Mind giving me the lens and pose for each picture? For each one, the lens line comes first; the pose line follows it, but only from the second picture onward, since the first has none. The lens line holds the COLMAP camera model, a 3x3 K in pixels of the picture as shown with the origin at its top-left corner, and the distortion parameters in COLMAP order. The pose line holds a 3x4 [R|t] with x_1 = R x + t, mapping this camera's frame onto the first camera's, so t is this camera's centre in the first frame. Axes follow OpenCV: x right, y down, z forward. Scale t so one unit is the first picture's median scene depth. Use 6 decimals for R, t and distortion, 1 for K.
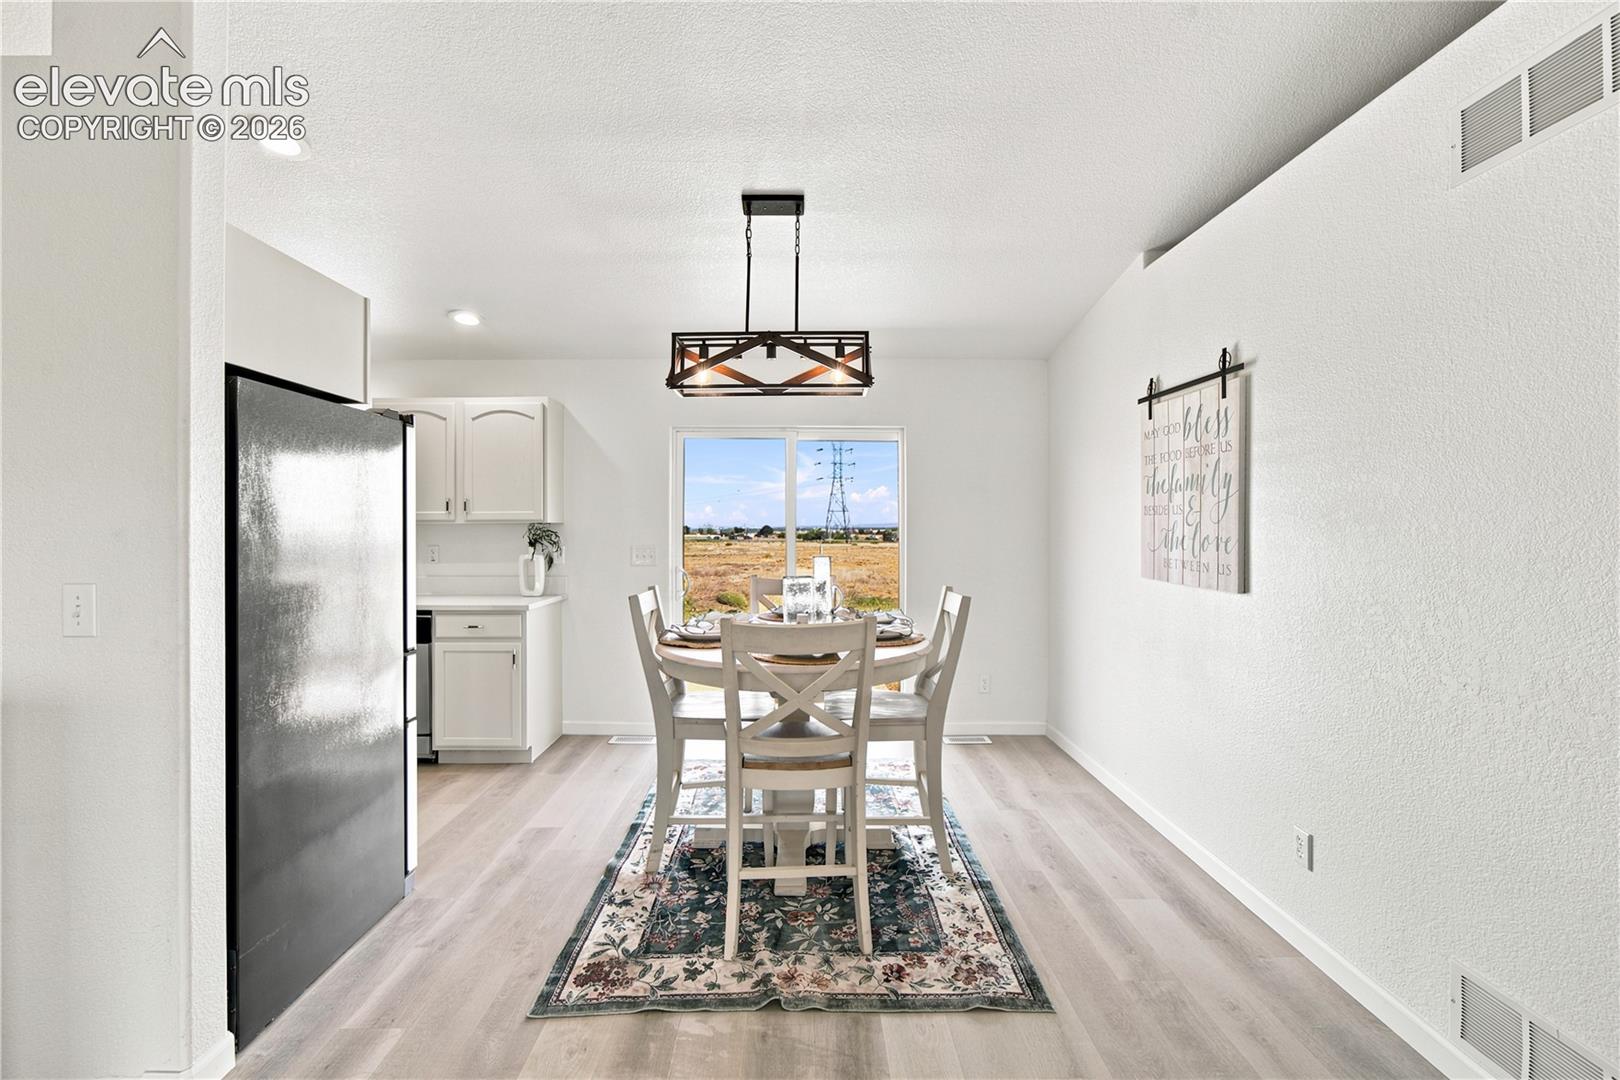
lens RADIAL K [[670.3, 0, 786.1], [0, 670.3, 525.5], [0, 0, 1]] dist [-0.001359, 0.002740]
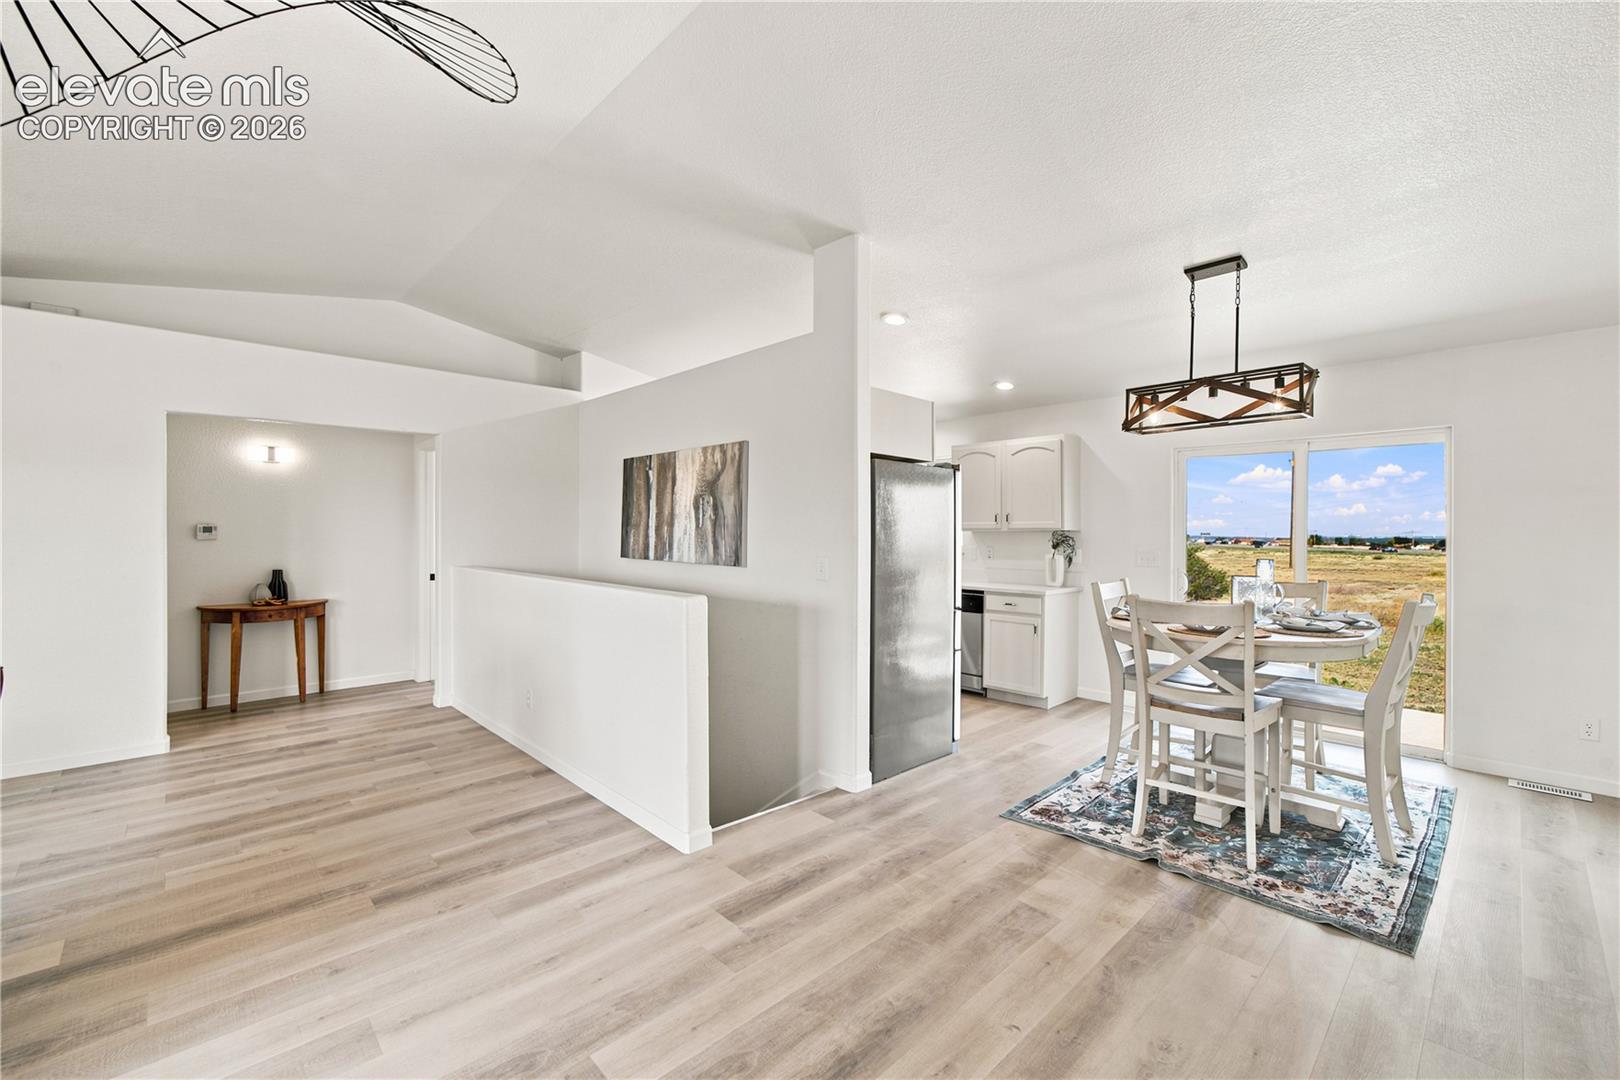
lens RADIAL K [[670.3, 0, 809.0], [0, 670.3, 525.7], [0, 0, 1]] dist [-0.001359, 0.002740]
pose [[0.693468, -0.001062, -0.720487, 0.359092], [-0.005758, 0.999959, -0.007017, -0.001317], [0.720465, 0.009015, 0.693433, -0.389321]]
